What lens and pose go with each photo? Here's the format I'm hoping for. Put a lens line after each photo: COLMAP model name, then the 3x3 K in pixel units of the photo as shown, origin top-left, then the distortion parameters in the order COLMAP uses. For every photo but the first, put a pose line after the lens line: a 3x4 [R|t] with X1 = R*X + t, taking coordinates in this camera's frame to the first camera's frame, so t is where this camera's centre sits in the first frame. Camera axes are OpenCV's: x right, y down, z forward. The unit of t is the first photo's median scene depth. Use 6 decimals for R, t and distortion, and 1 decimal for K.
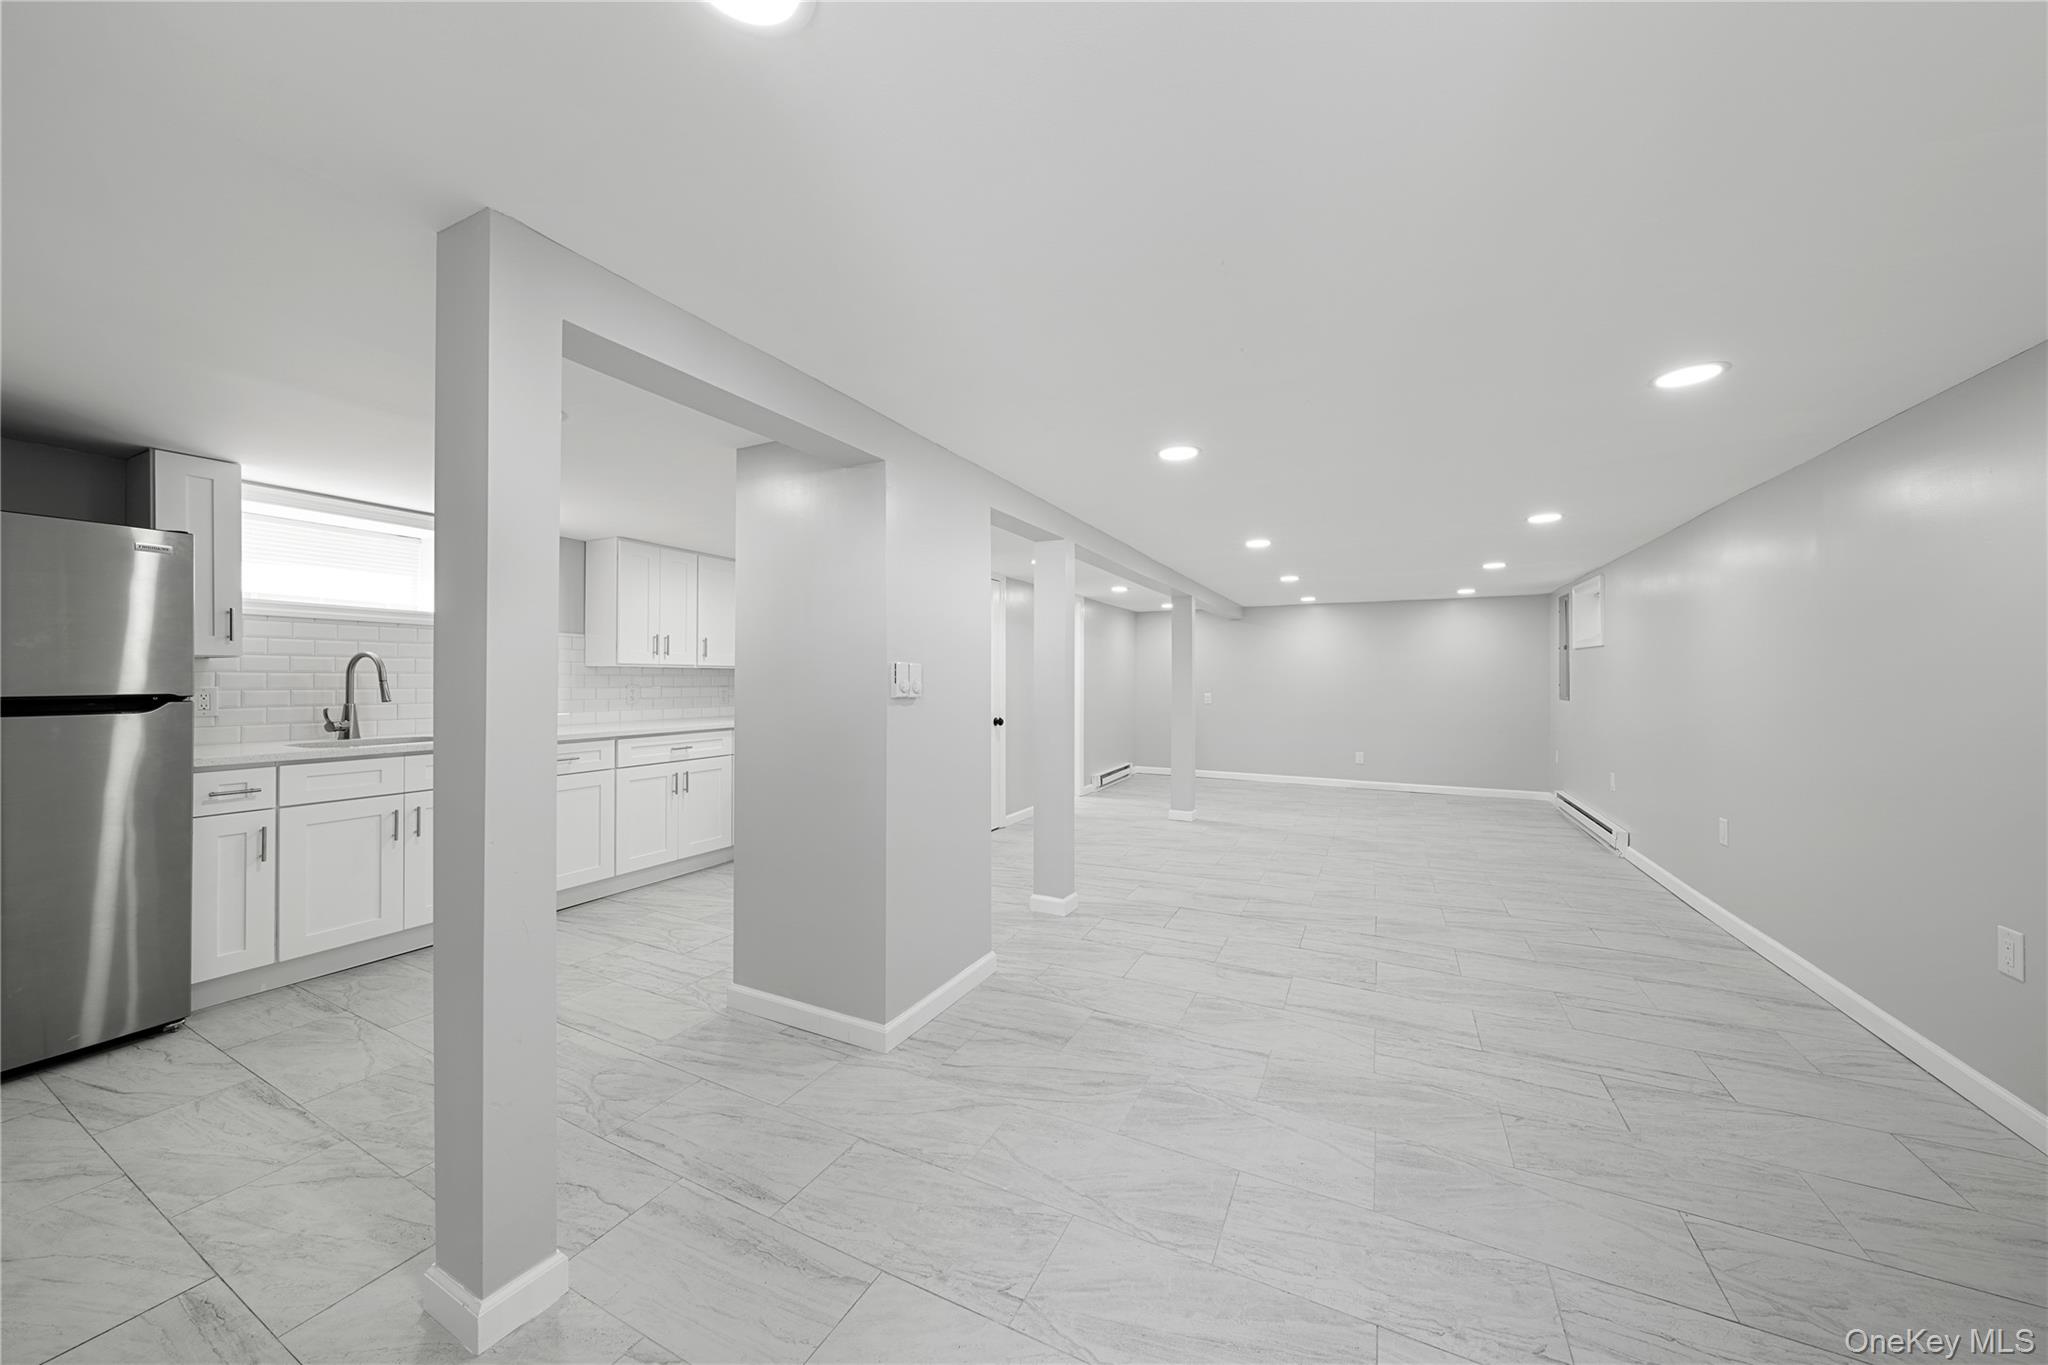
lens RADIAL K [[692.2, 0, 1028.0], [0, 692.2, 675.1], [0, 0, 1]] dist [-0.001741, 0.000176]
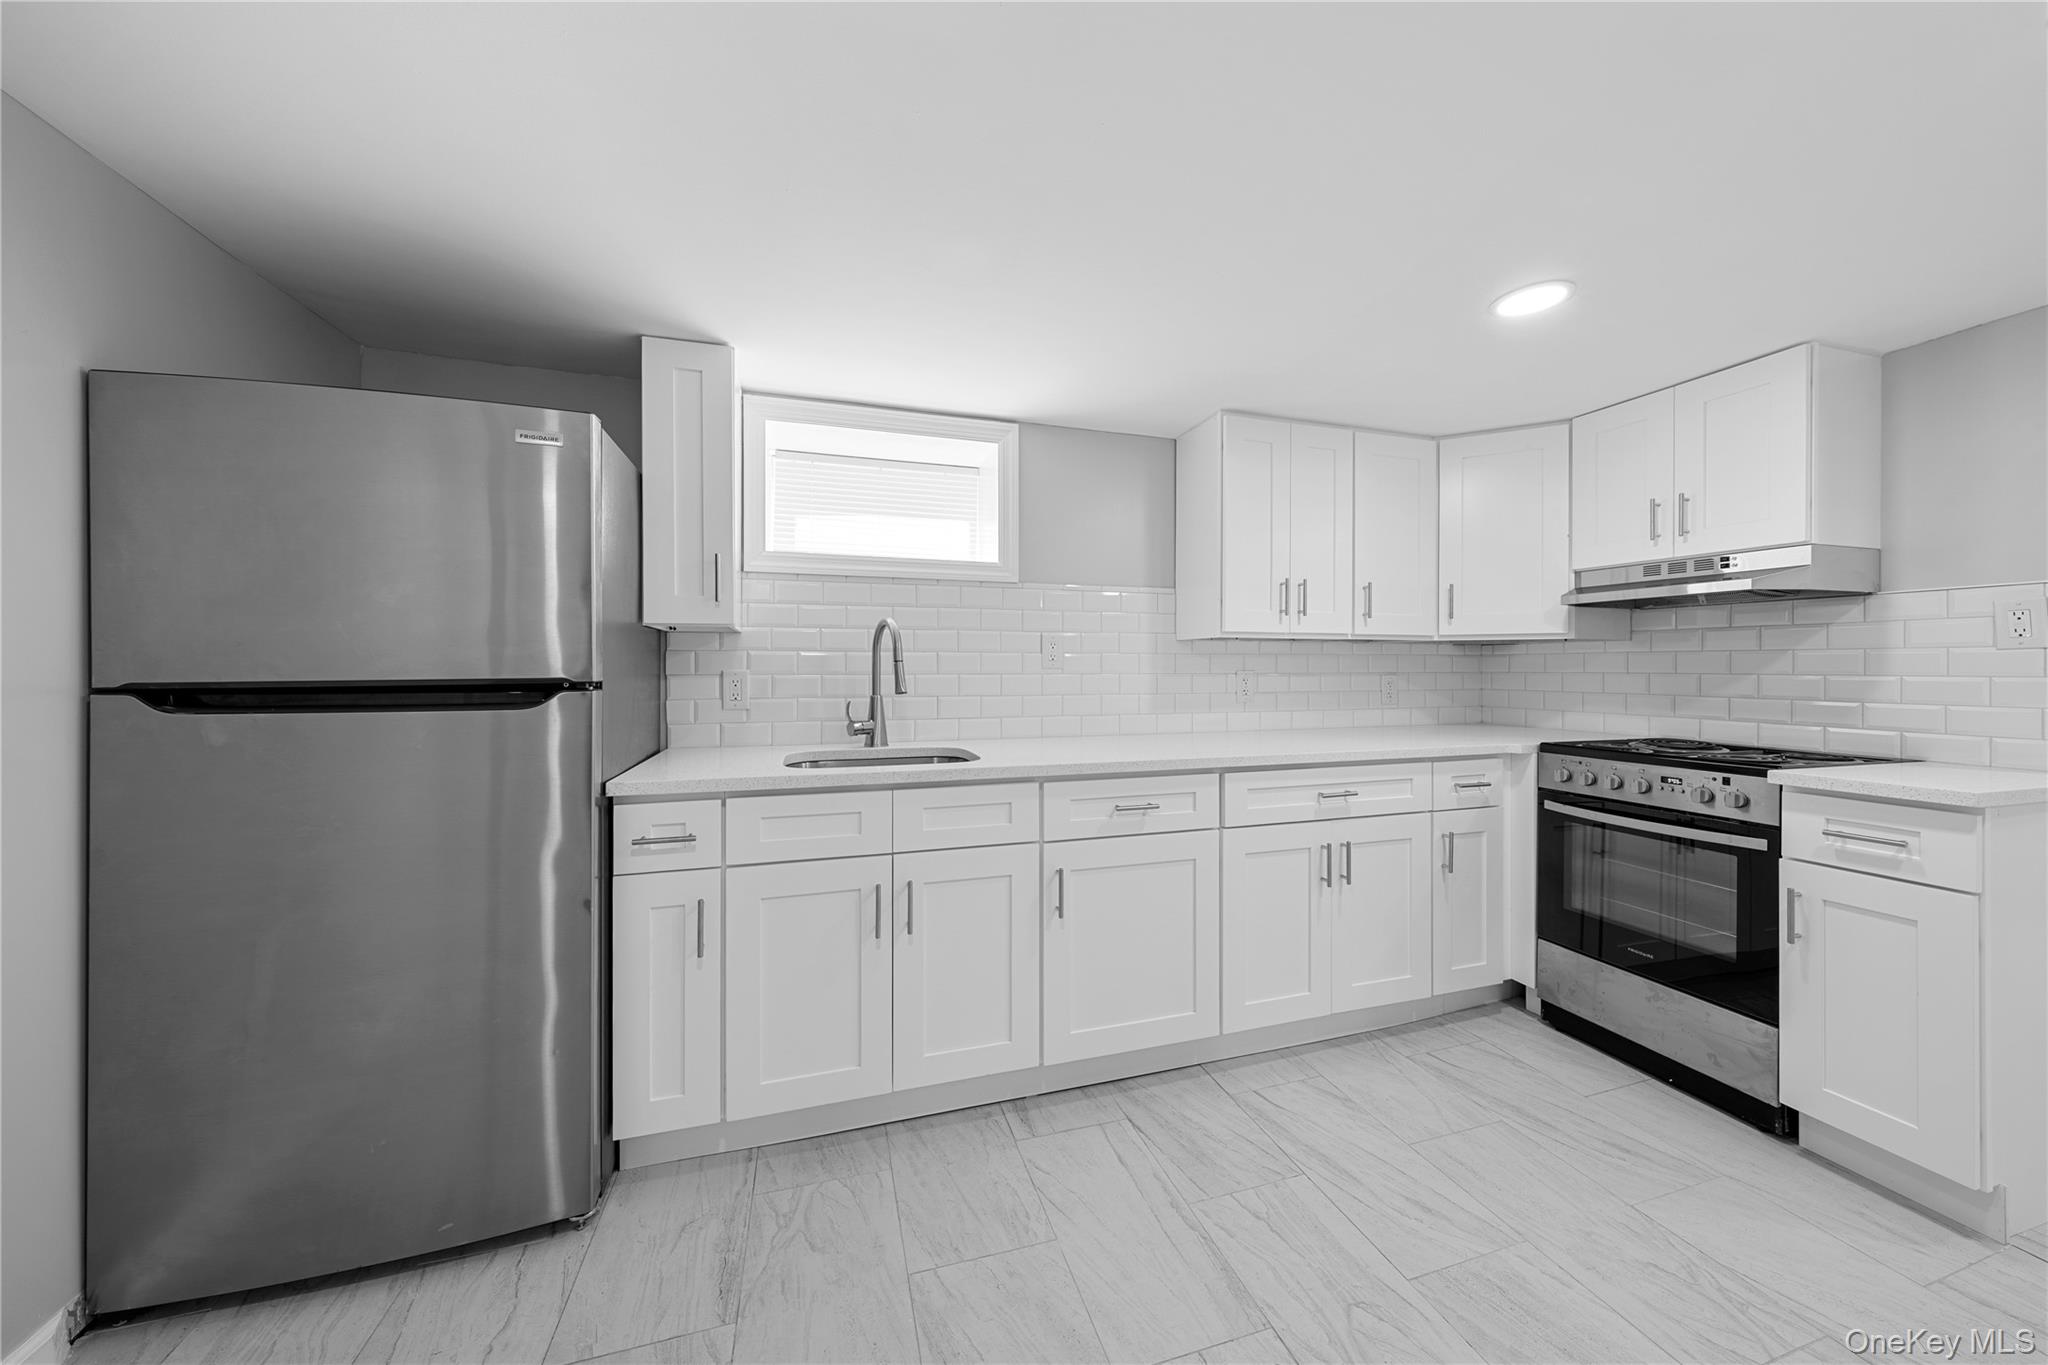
lens RADIAL K [[692.2, 0, 1028.0], [0, 692.2, 675.1], [0, 0, 1]] dist [-0.001741, 0.000176]
pose [[0.688734, 0.001510, -0.725012, -0.330170], [0.008162, 0.999918, 0.009836, 0.013633], [0.724968, -0.012692, 0.688665, 0.557258]]
